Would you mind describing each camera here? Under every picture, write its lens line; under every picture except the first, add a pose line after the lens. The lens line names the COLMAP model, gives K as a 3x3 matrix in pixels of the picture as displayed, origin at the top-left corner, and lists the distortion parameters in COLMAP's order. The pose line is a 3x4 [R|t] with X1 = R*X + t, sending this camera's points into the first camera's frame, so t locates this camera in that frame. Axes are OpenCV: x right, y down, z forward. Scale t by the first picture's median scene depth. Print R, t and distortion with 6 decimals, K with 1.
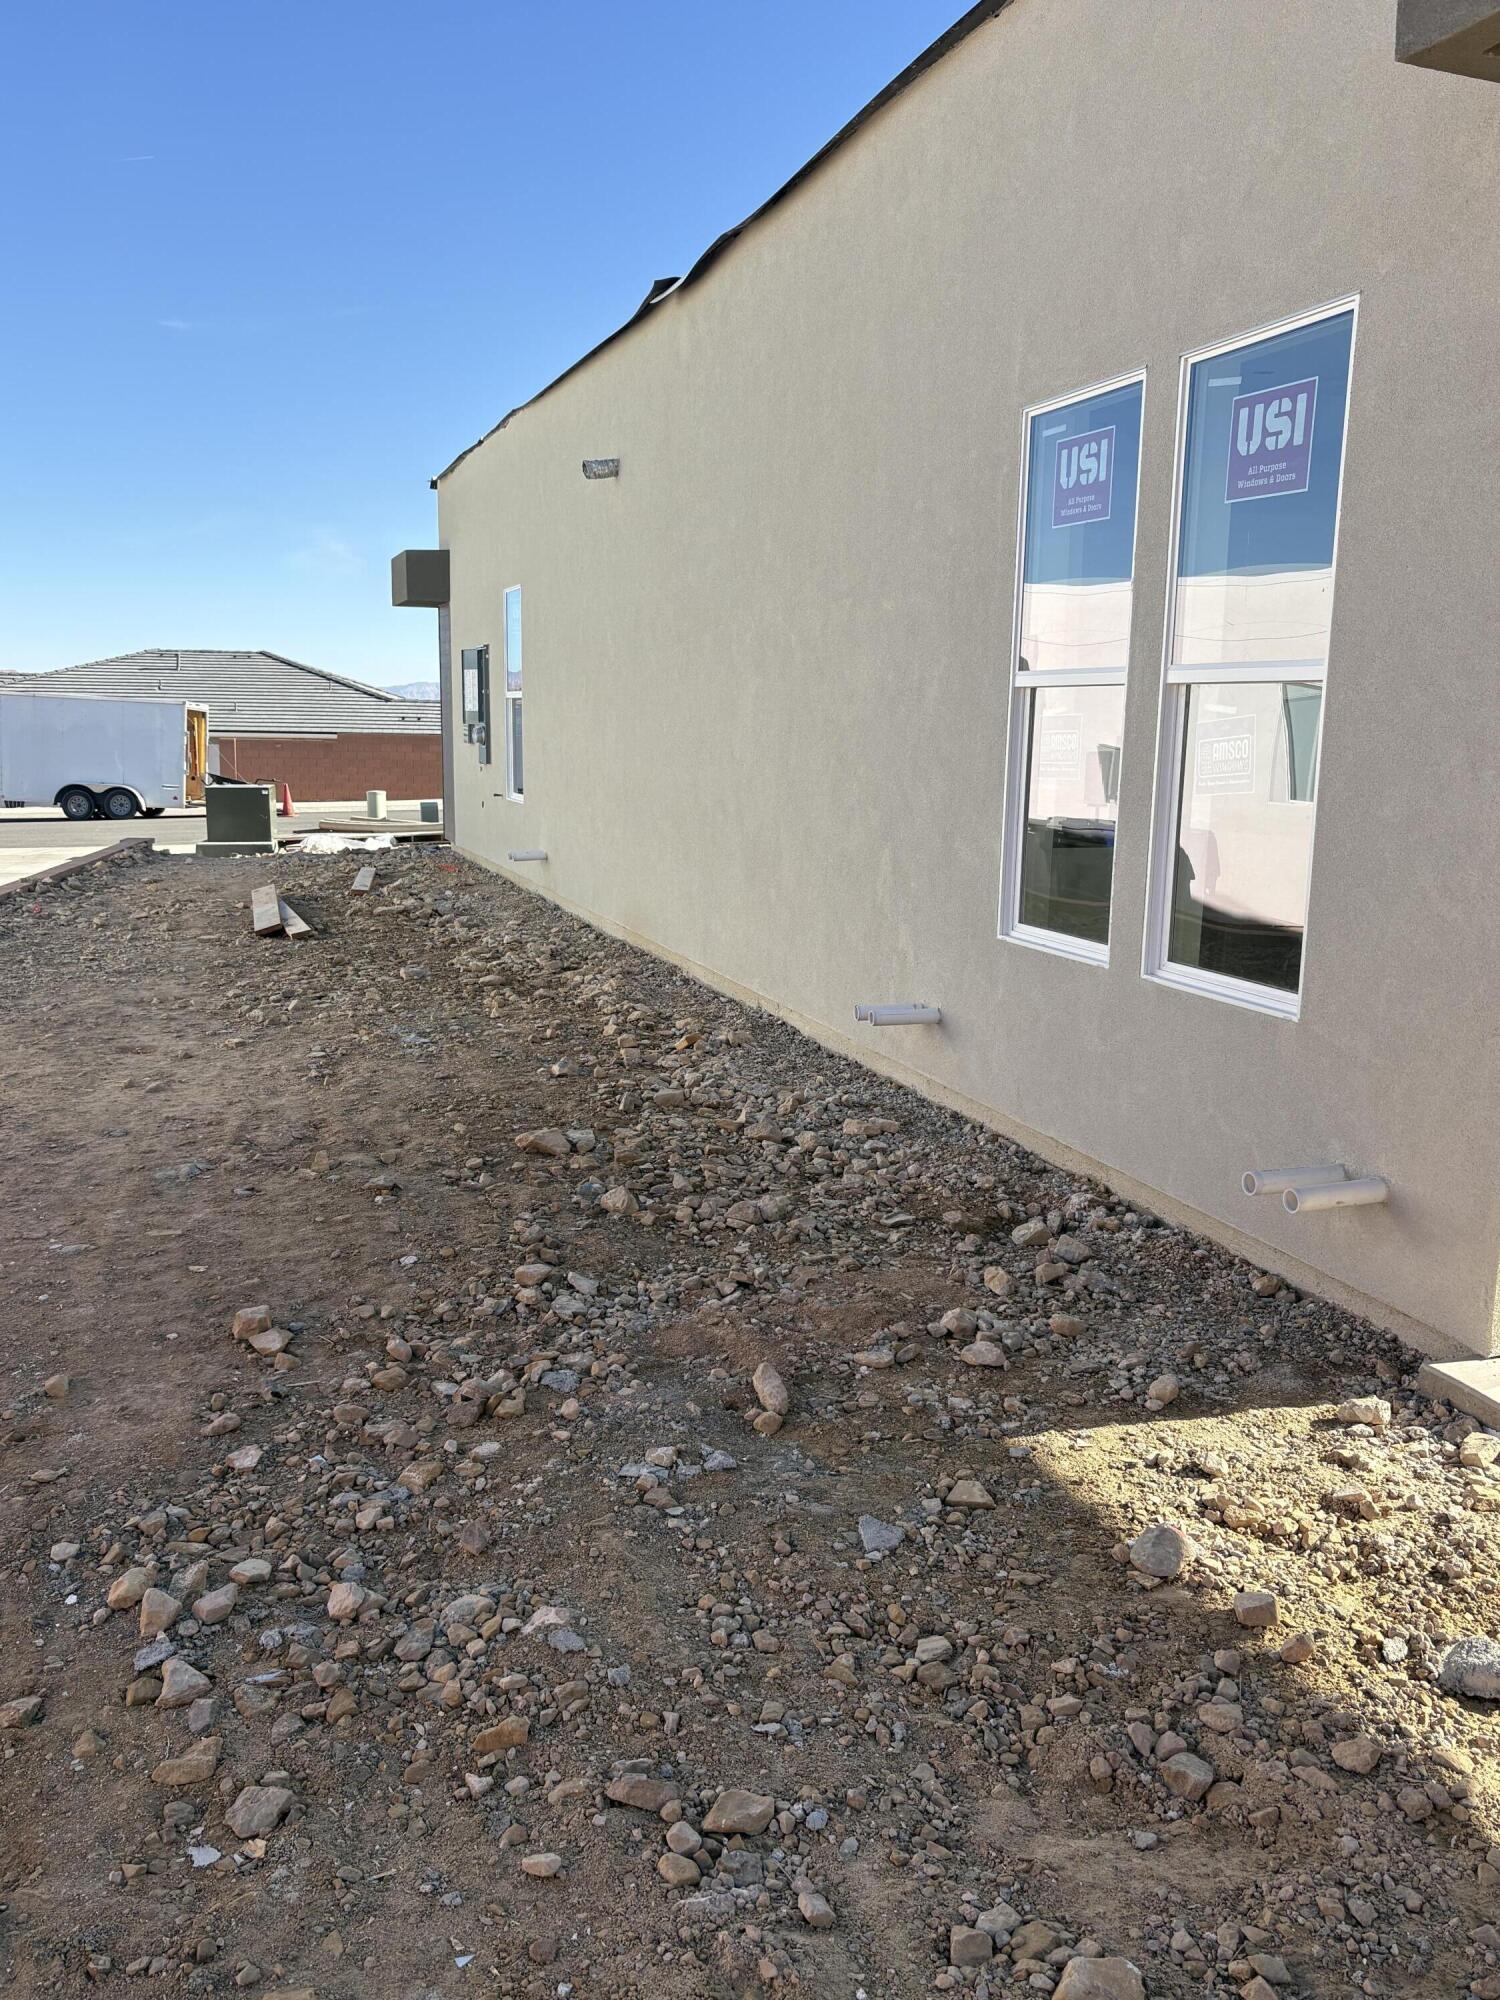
lens RADIAL K [[1636.1, 0, 750.0], [0, 1636.1, 999.6], [0, 0, 1]] dist [0.001454, -0.000265]
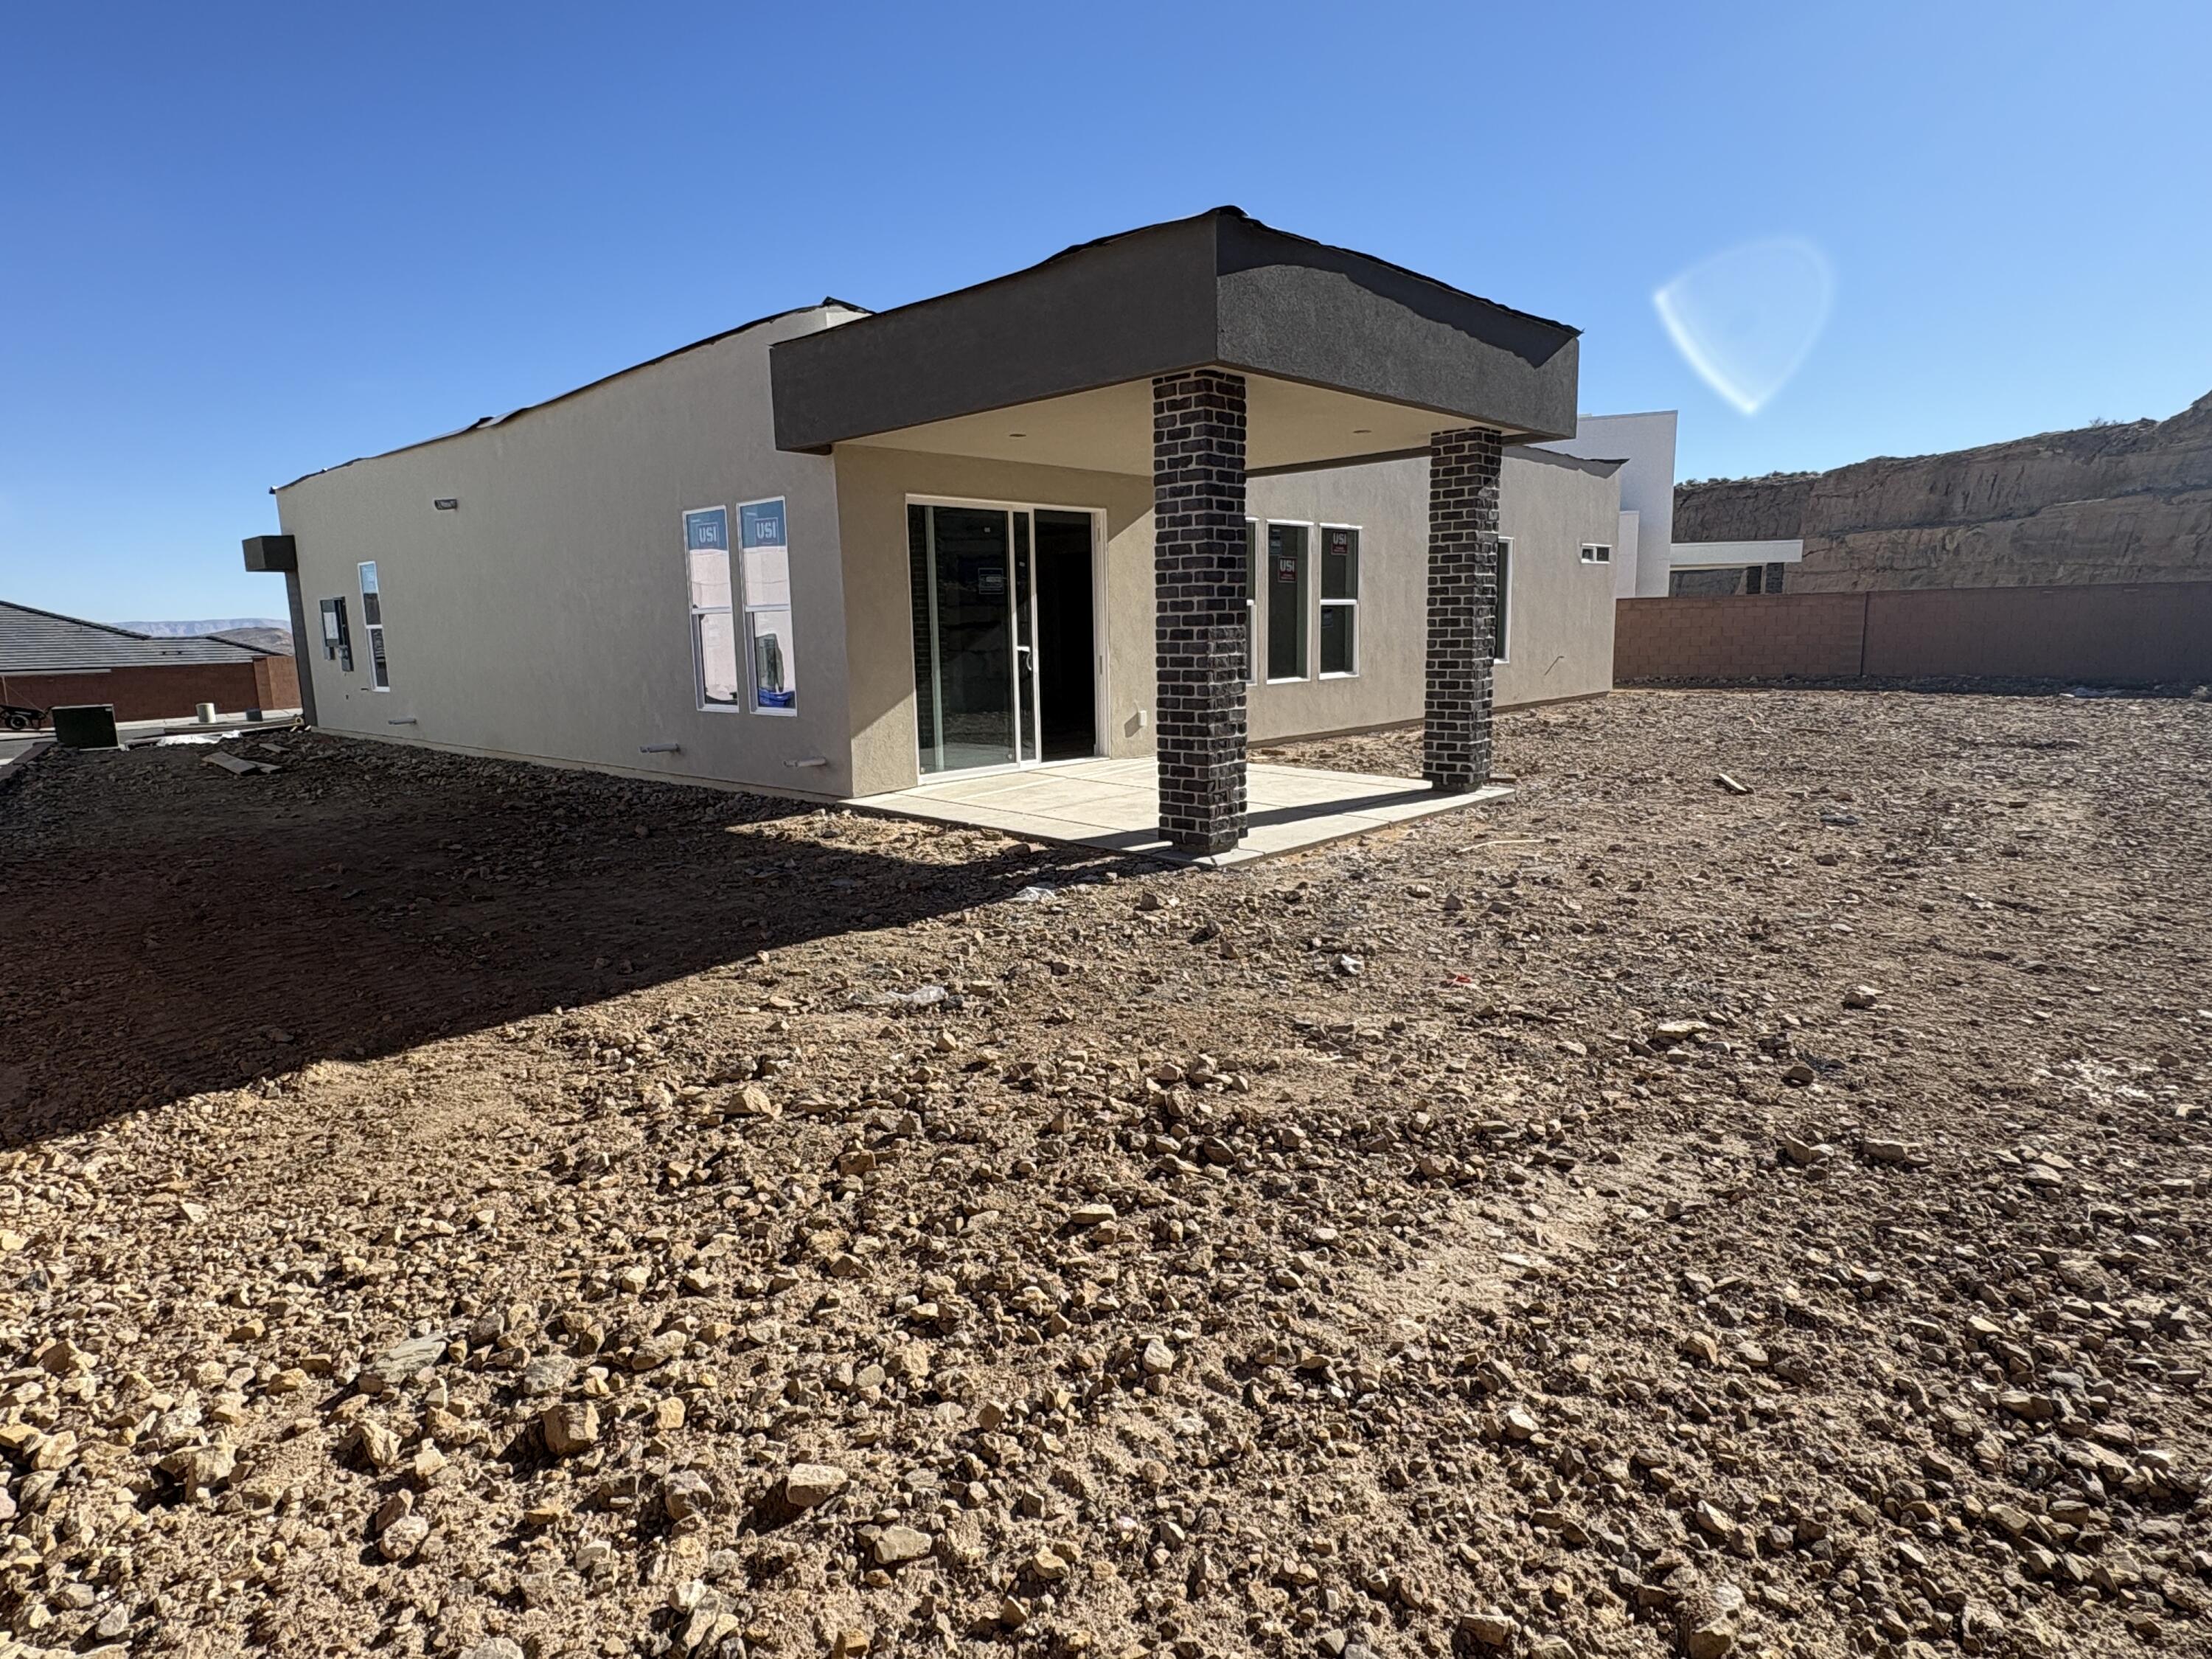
lens RADIAL K [[1239.6, 0, 1097.9], [0, 1239.6, 829.4], [0, 0, 1]] dist [-0.004147, 0.000017]
pose [[0.887821, -0.114220, 0.445789, -0.078055], [0.118408, 0.992792, 0.018554, 0.080979], [-0.444695, 0.036312, 0.894946, -0.443359]]
